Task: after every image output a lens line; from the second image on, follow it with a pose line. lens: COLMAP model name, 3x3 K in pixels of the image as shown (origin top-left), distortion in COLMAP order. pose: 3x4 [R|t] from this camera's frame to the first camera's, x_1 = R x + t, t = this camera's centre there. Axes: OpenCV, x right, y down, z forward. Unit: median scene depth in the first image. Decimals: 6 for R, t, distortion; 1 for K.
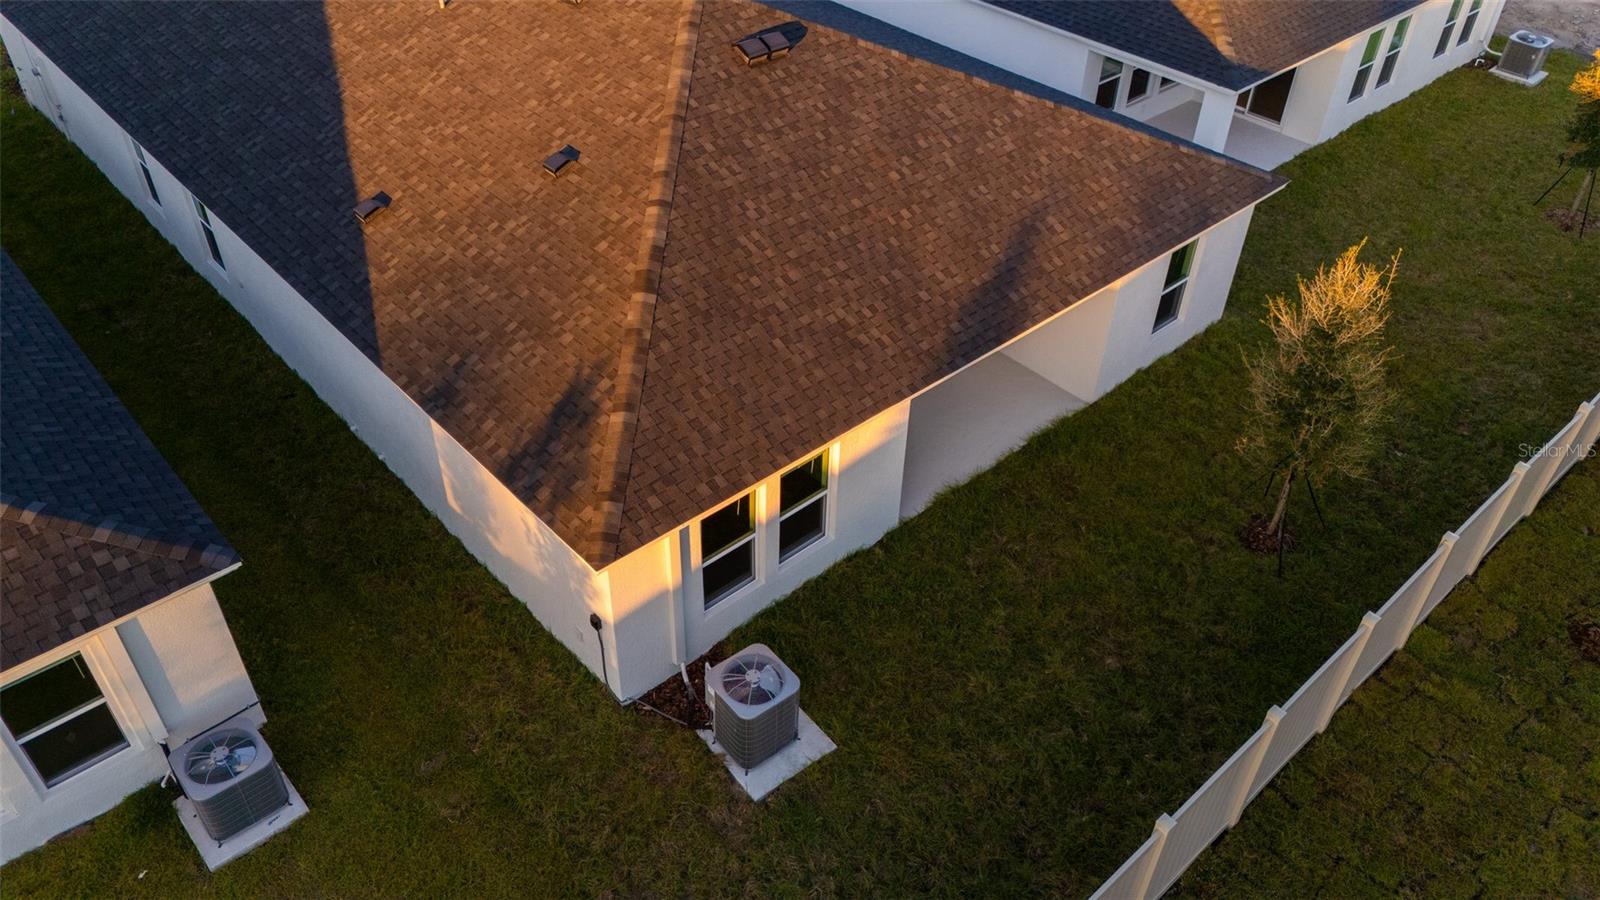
lens RADIAL K [[1180.3, 0, 793.4], [0, 1180.3, 452.1], [0, 0, 1]] dist [0.062567, -0.053236]
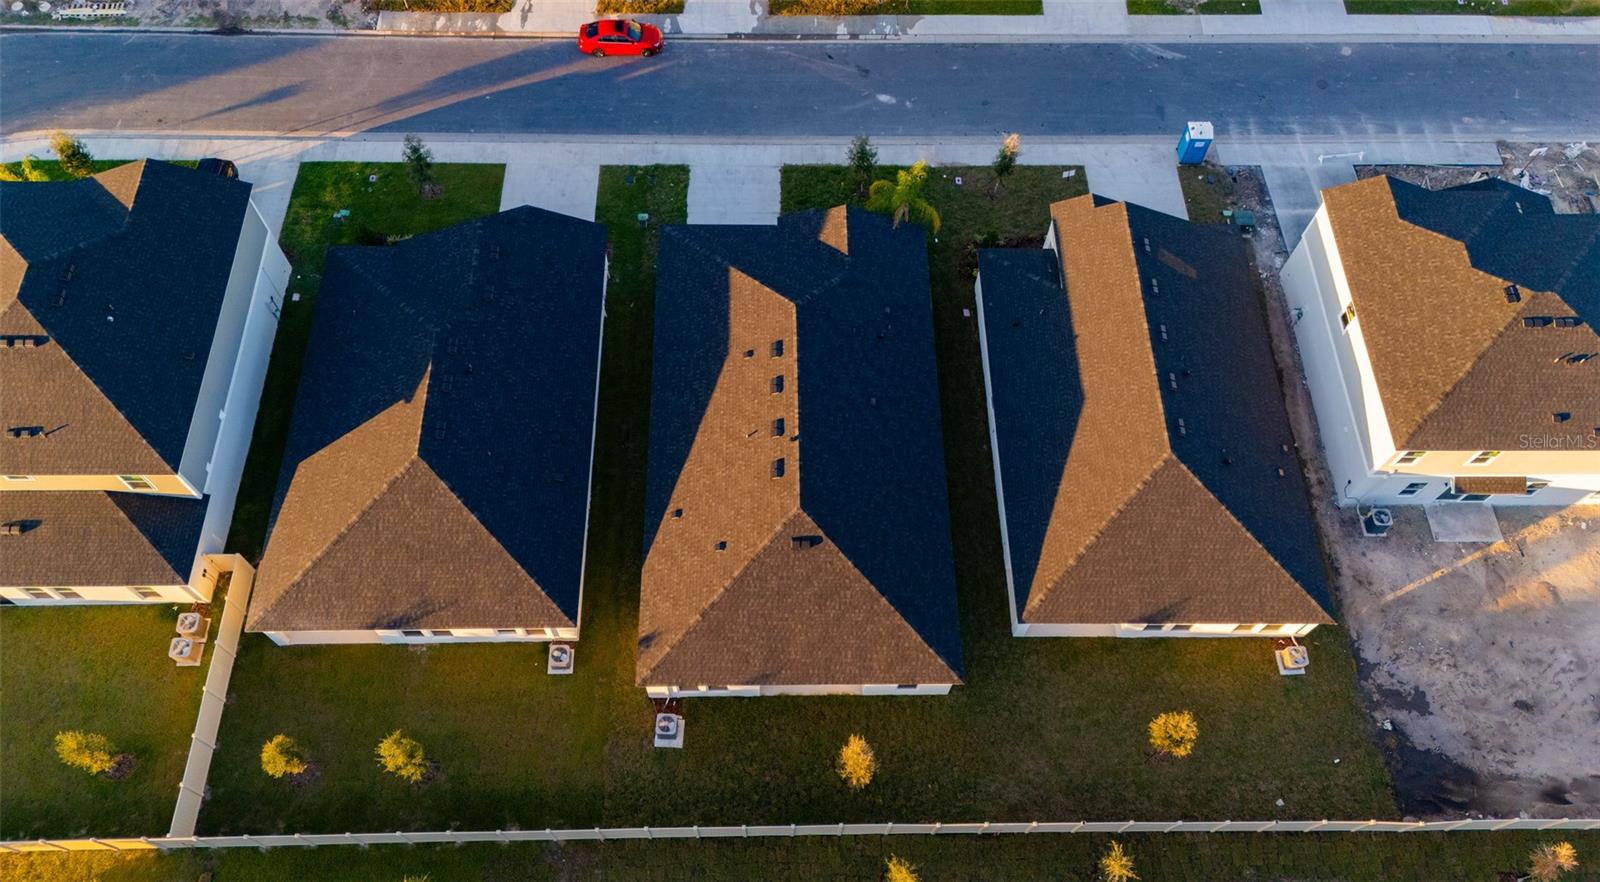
lens RADIAL K [[1166.9, 0, 793.8], [0, 1166.9, 439.8], [0, 0, 1]] dist [0.063465, -0.054816]
pose [[0.755225, 0.575178, -0.314334, 0.820793], [-0.422730, 0.793904, 0.437053, -2.063625], [0.500934, -0.197195, 0.842721, -1.555387]]
